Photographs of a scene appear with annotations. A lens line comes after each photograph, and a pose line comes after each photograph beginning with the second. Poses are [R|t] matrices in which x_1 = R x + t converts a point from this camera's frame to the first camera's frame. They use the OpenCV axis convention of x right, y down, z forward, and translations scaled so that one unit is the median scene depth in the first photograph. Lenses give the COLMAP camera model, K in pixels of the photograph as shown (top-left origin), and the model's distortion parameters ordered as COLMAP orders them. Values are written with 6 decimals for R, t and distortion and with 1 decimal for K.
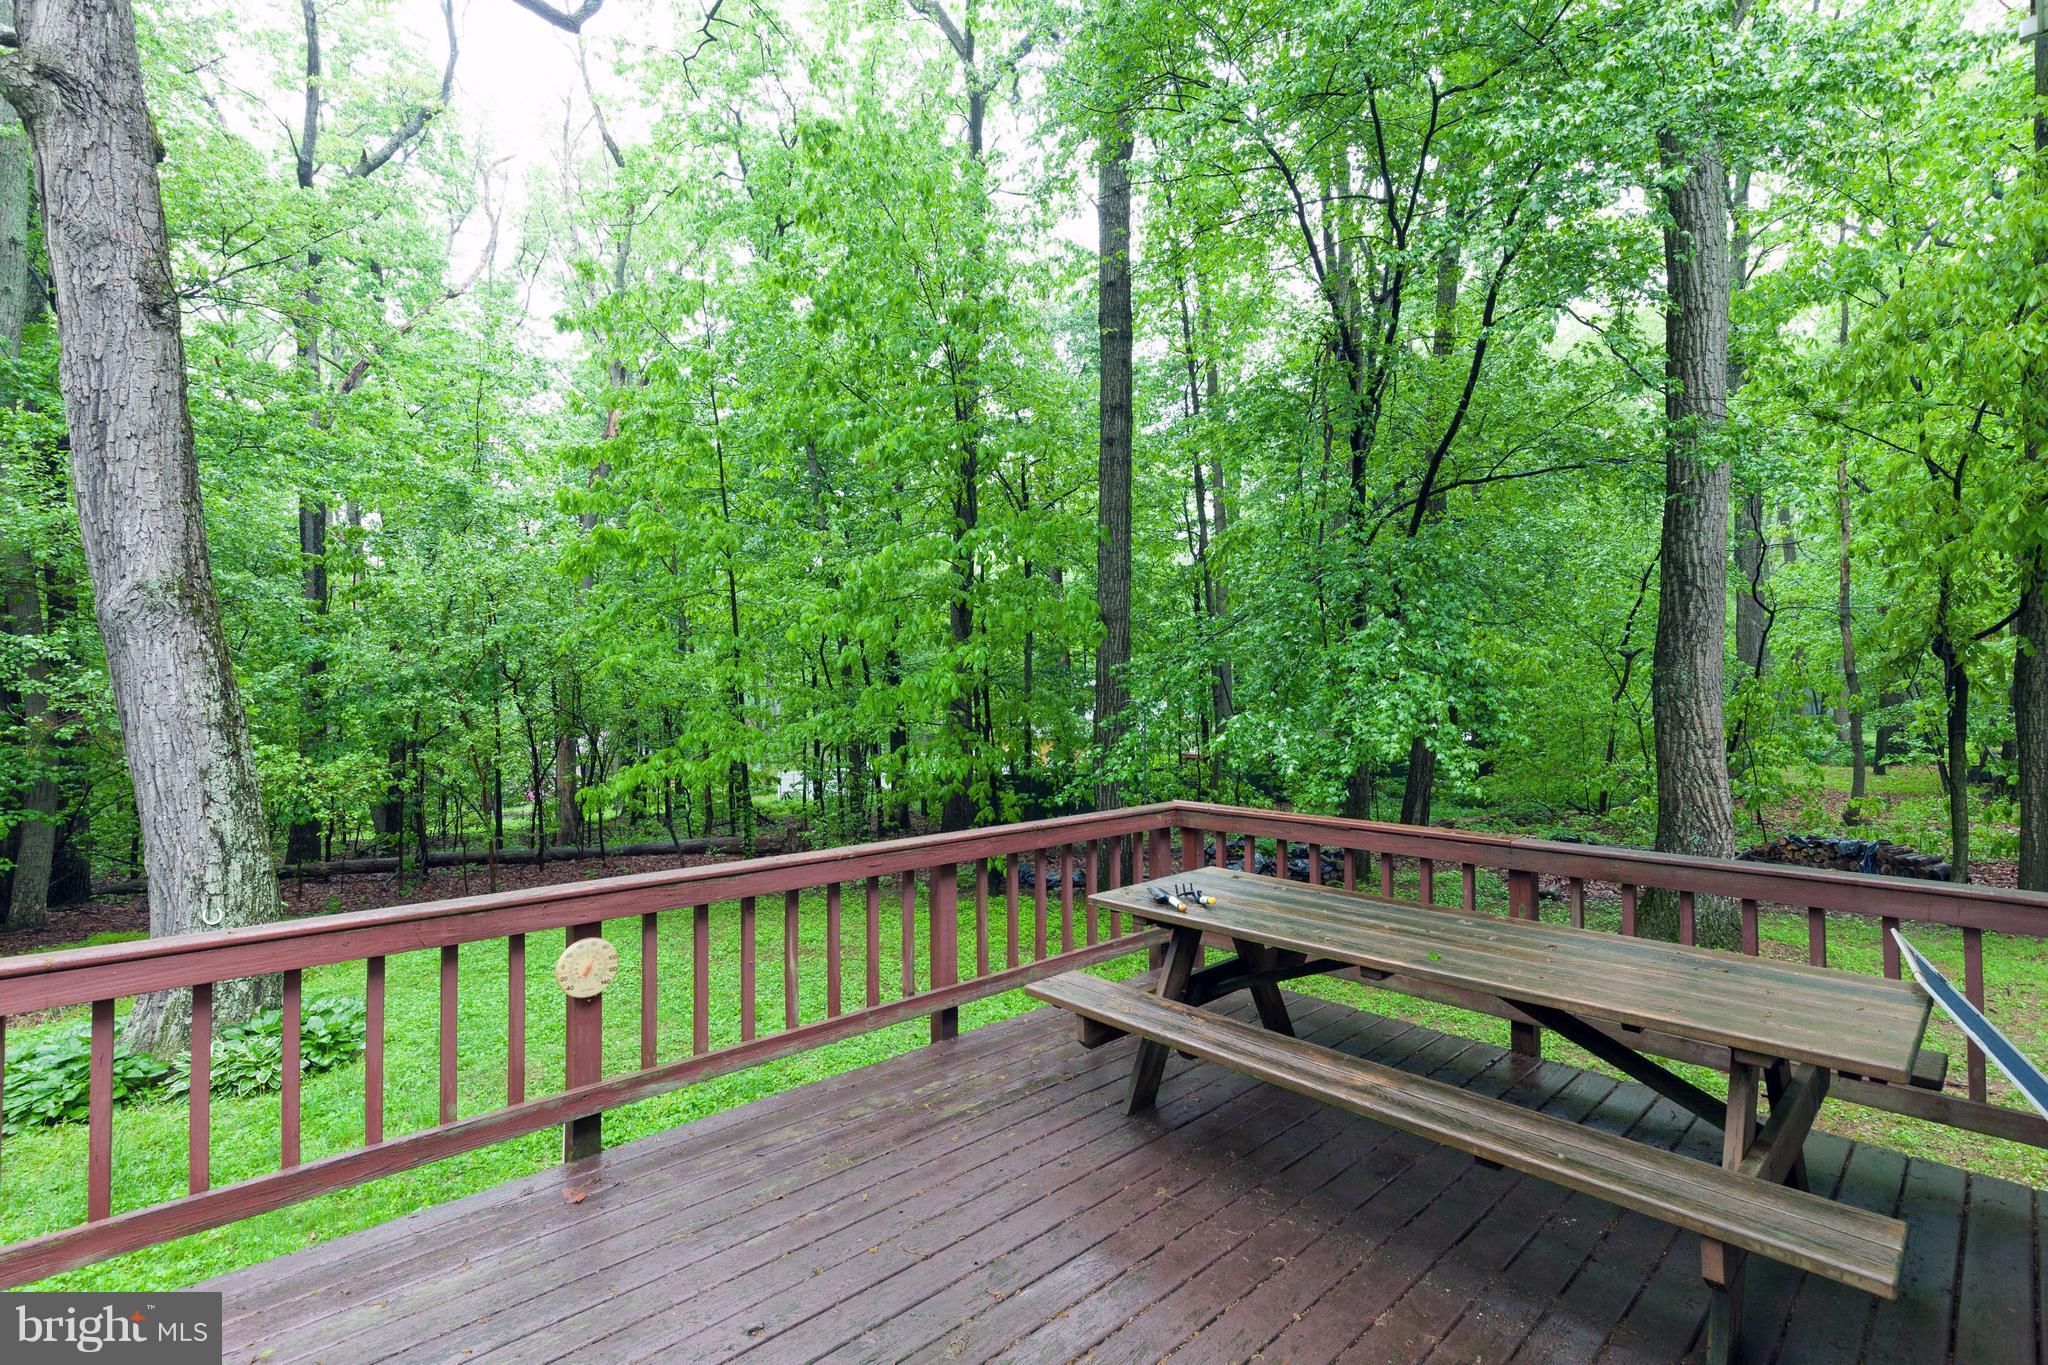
lens RADIAL K [[919.6, 0, 1028.2], [0, 919.6, 689.5], [0, 0, 1]] dist [0.004980, -0.000792]
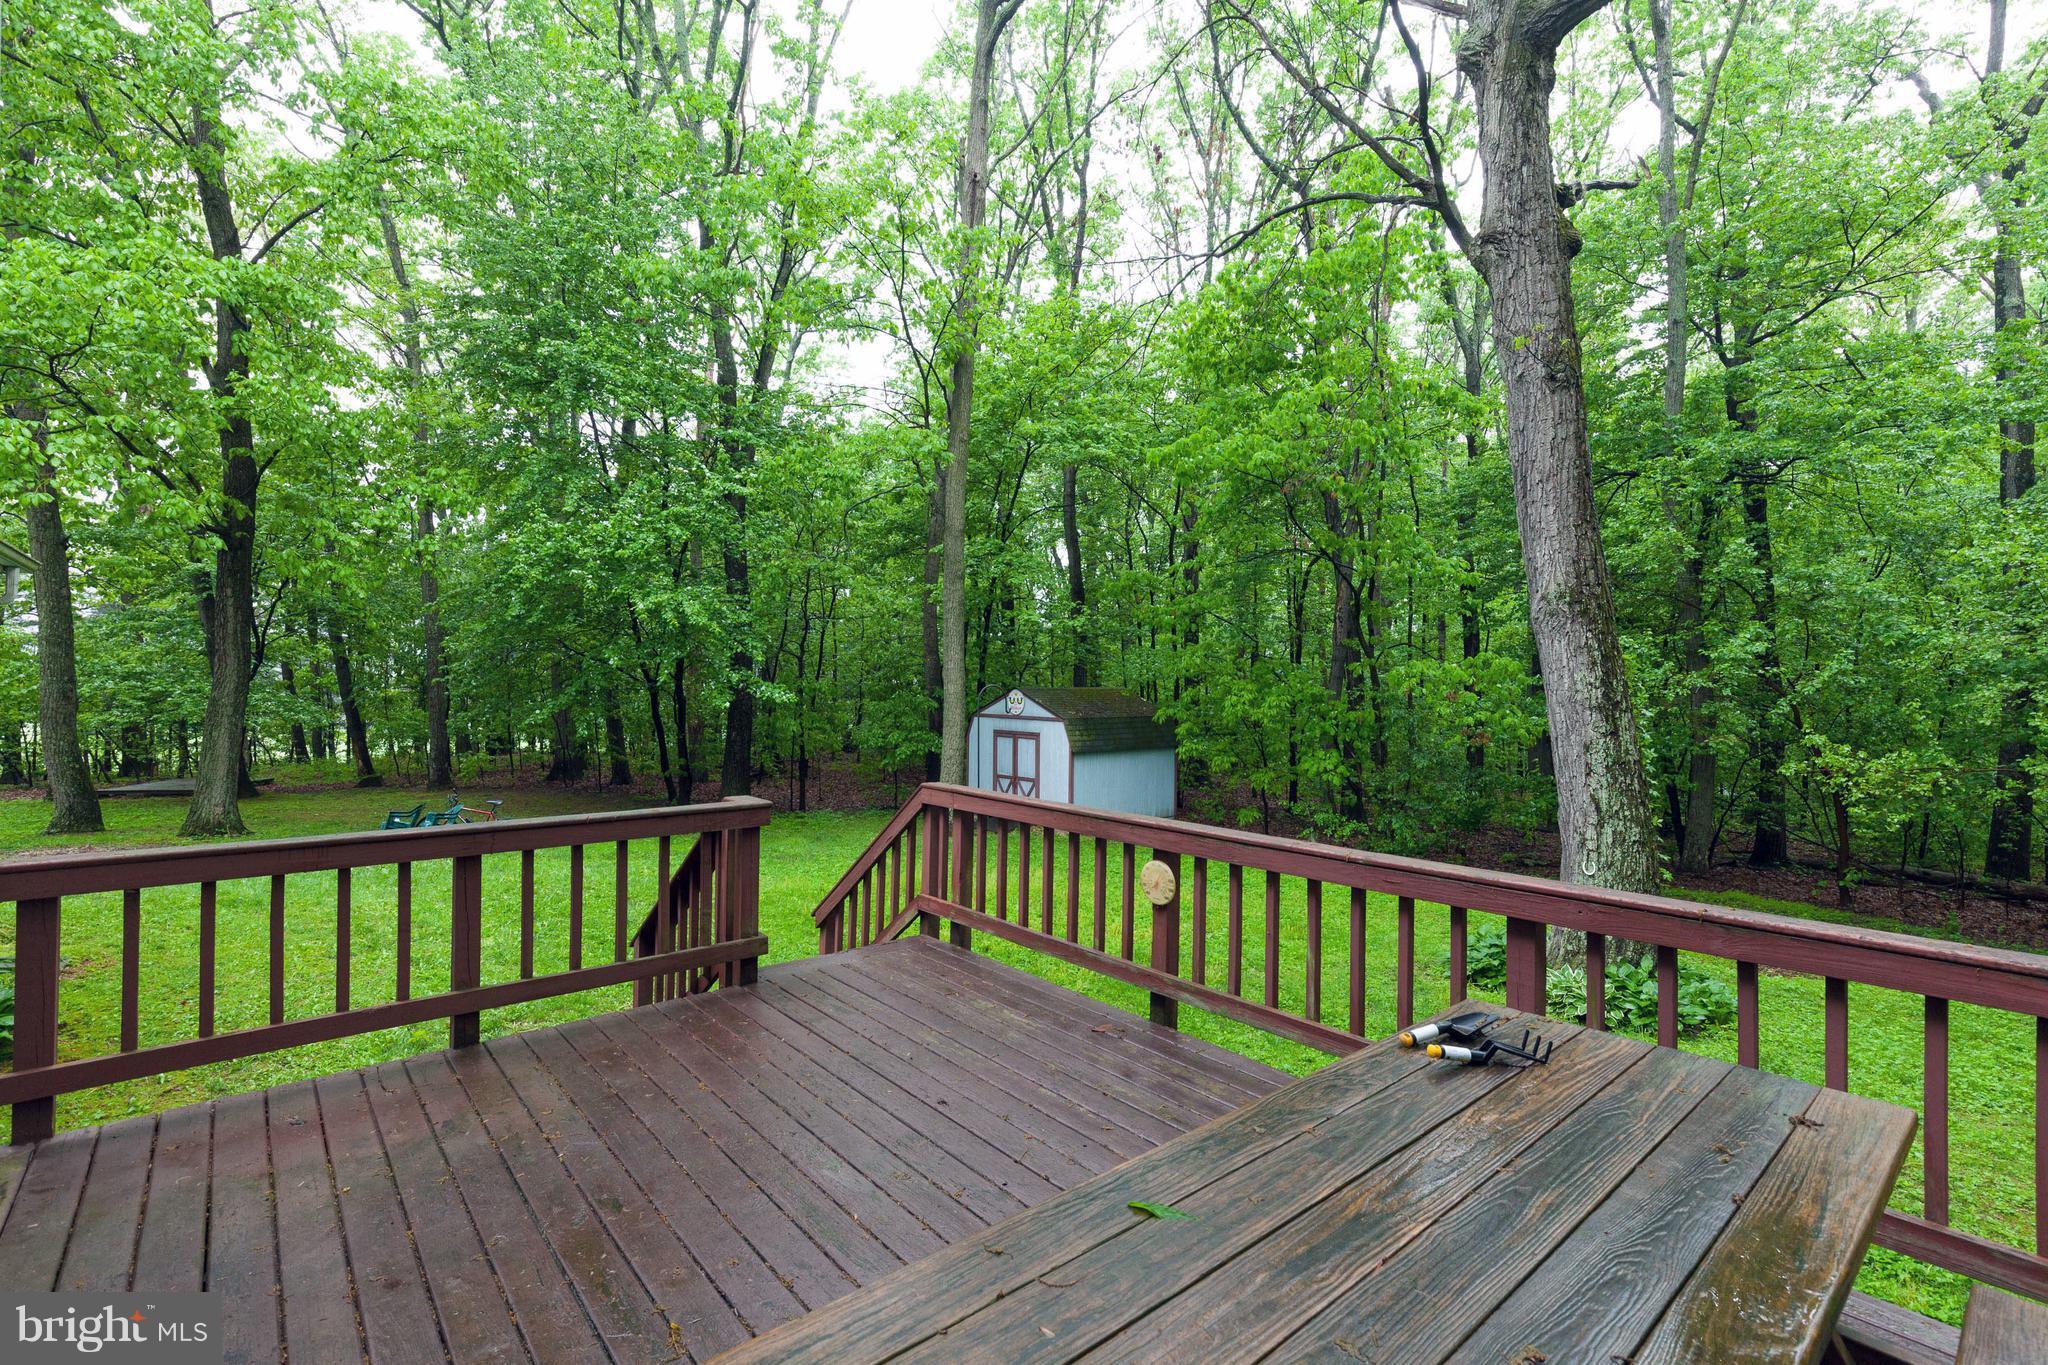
lens RADIAL K [[919.6, 0, 1028.6], [0, 919.6, 677.4], [0, 0, 1]] dist [0.004980, -0.000792]
pose [[-0.051482, -0.003139, -0.998669, 0.337931], [0.001447, 0.999994, -0.003217, 0.002221], [0.998673, -0.001611, -0.051478, 0.336850]]
